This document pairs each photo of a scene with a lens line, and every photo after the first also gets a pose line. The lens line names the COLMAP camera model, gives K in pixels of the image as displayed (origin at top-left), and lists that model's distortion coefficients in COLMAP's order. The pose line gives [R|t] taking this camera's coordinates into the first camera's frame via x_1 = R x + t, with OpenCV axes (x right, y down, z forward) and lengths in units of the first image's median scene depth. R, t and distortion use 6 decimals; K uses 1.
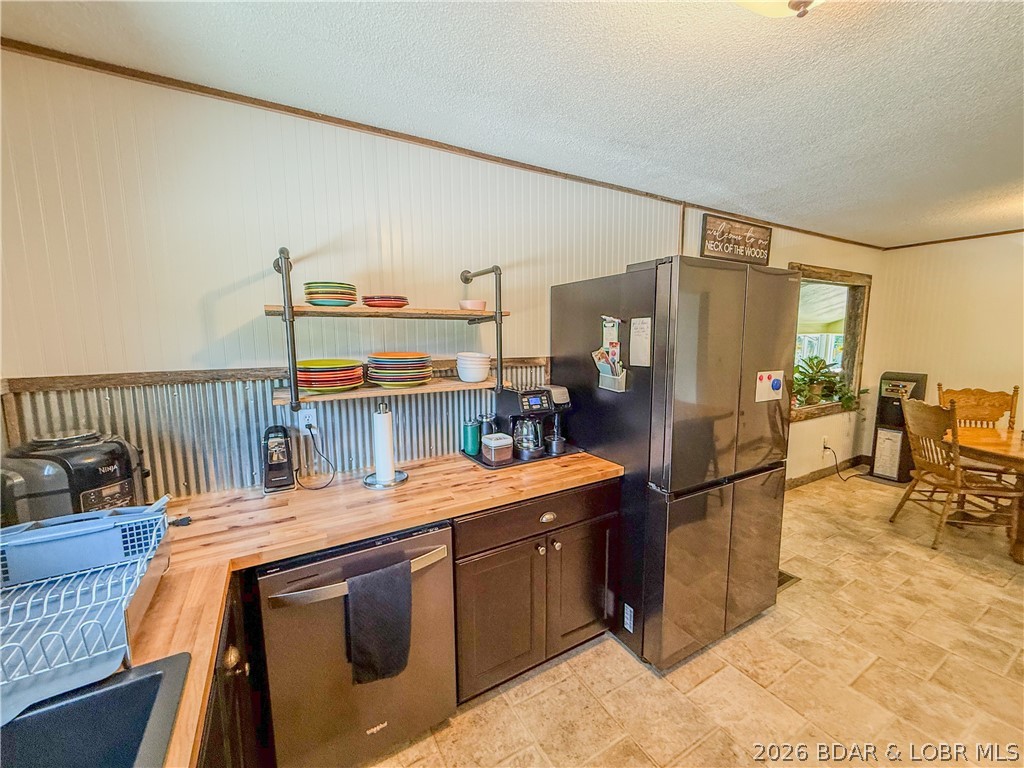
lens RADIAL K [[408.1, 0, 511.1], [0, 408.1, 385.6], [0, 0, 1]] dist [0.000730, -0.000074]
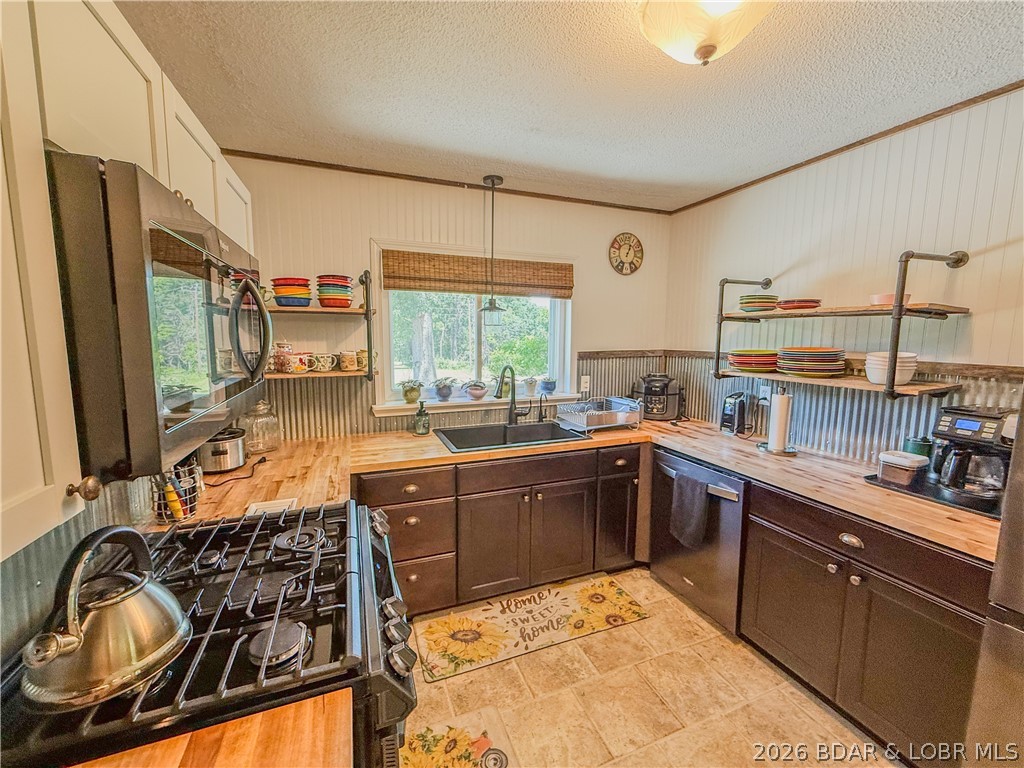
lens RADIAL K [[408.1, 0, 508.9], [0, 408.1, 384.3], [0, 0, 1]] dist [0.000730, -0.000074]
pose [[-0.148674, 0.126748, -0.980730, 0.602639], [-0.127583, 0.981005, 0.146125, -0.023549], [0.980622, 0.146850, -0.129679, 0.204039]]
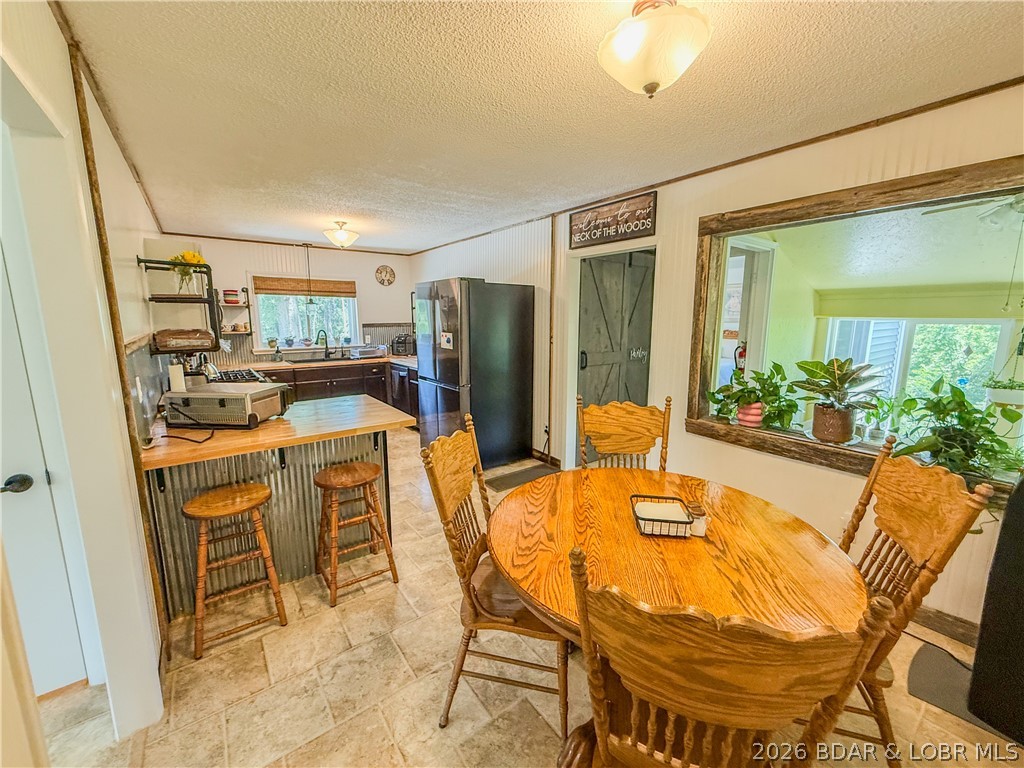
lens RADIAL K [[408.1, 0, 509.4], [0, 408.1, 383.6], [0, 0, 1]] dist [0.000730, -0.000074]
pose [[0.118856, 0.169013, -0.978421, 1.770306], [-0.124935, 0.980120, 0.154129, -0.092213], [0.985020, 0.103920, 0.137609, 0.721089]]
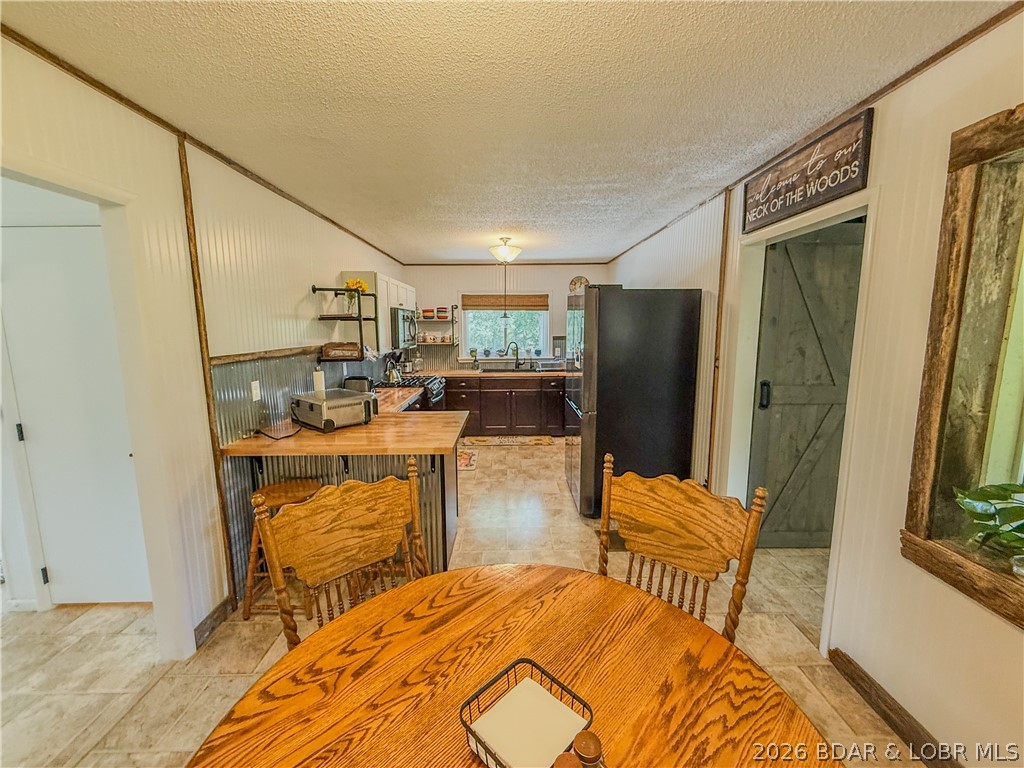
lens RADIAL K [[408.1, 0, 510.6], [0, 408.1, 382.9], [0, 0, 1]] dist [0.000730, -0.000074]
pose [[-0.491681, 0.128275, -0.861275, 1.521183], [-0.099248, 0.974389, 0.201780, -0.144832], [0.865101, 0.184691, -0.466358, 1.071974]]
